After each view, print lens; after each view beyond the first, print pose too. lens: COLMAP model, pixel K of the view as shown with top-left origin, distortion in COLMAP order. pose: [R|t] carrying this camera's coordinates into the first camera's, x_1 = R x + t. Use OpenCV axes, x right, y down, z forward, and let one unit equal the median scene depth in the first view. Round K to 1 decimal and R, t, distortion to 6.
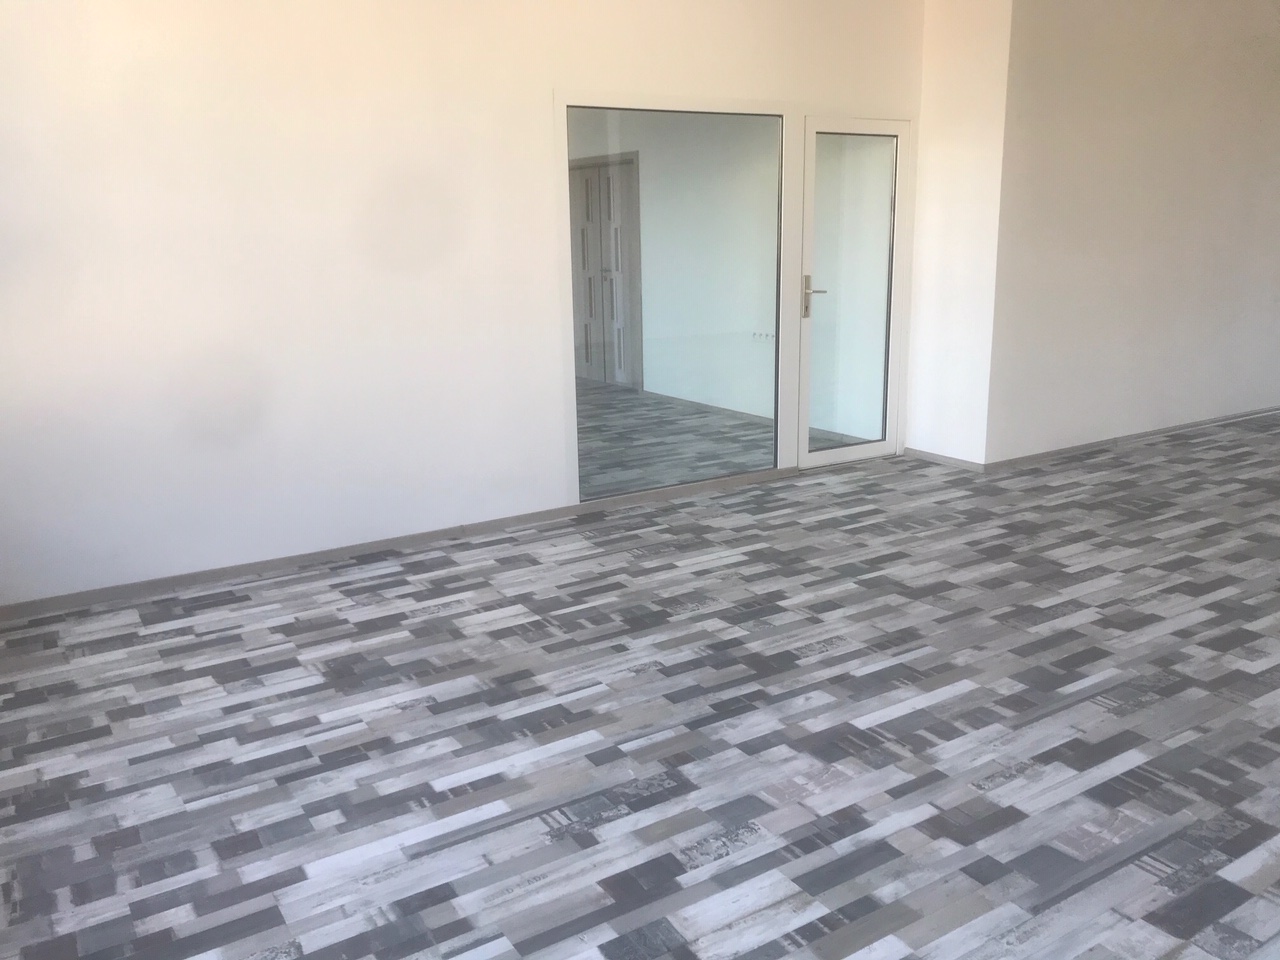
lens RADIAL K [[1047.2, 0, 640.0], [0, 1047.2, 480.0], [0, 0, 1]] dist [0.006000, -0.001480]
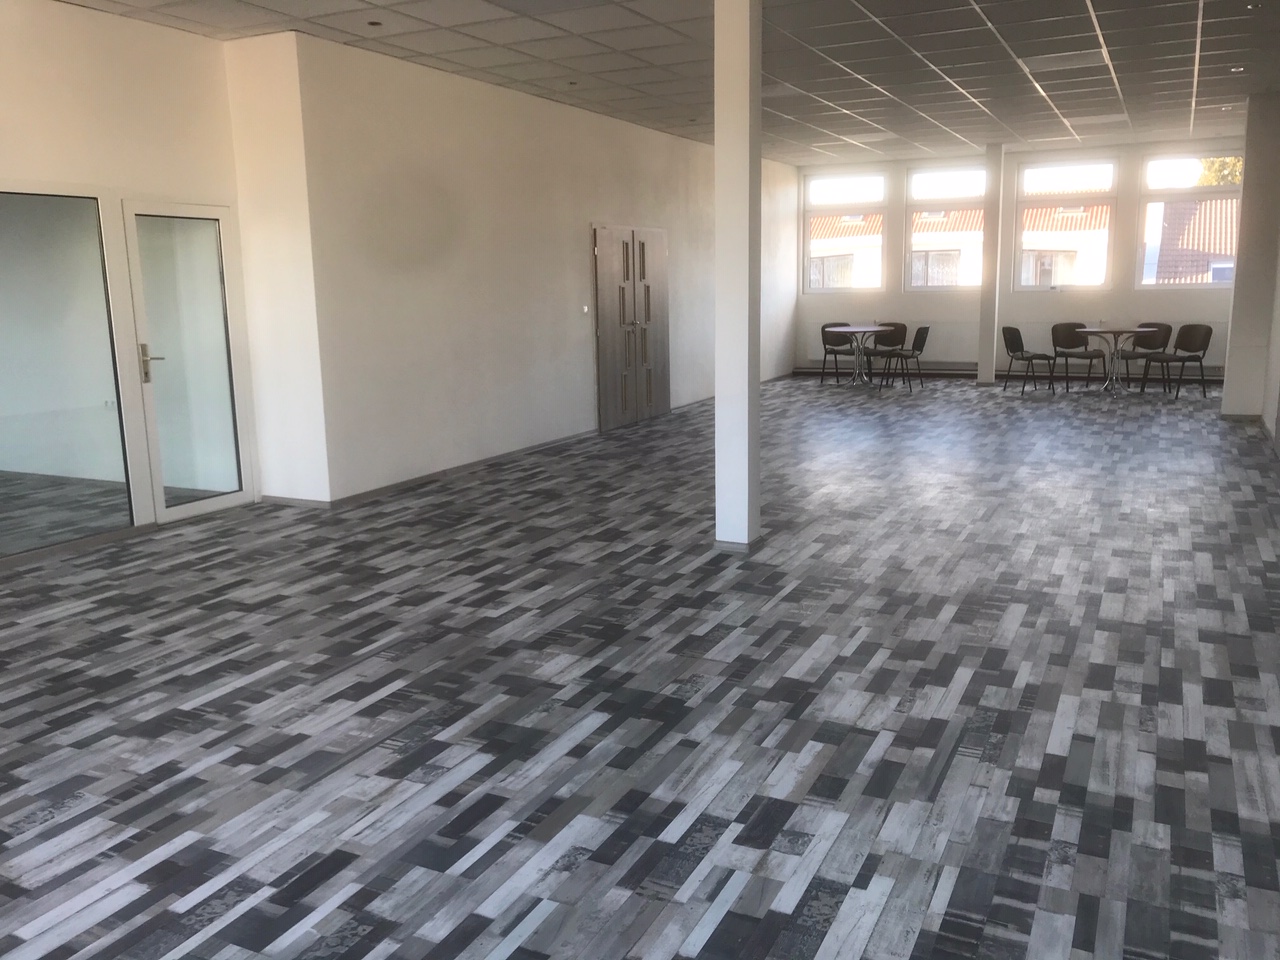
lens RADIAL K [[1047.2, 0, 640.0], [0, 1047.2, 480.0], [0, 0, 1]] dist [0.006000, -0.001480]
pose [[0.855455, -0.097539, 0.508610, 0.053912], [0.129012, 0.991278, -0.026889, 0.057369], [-0.501551, 0.088619, 0.860577, -0.262888]]
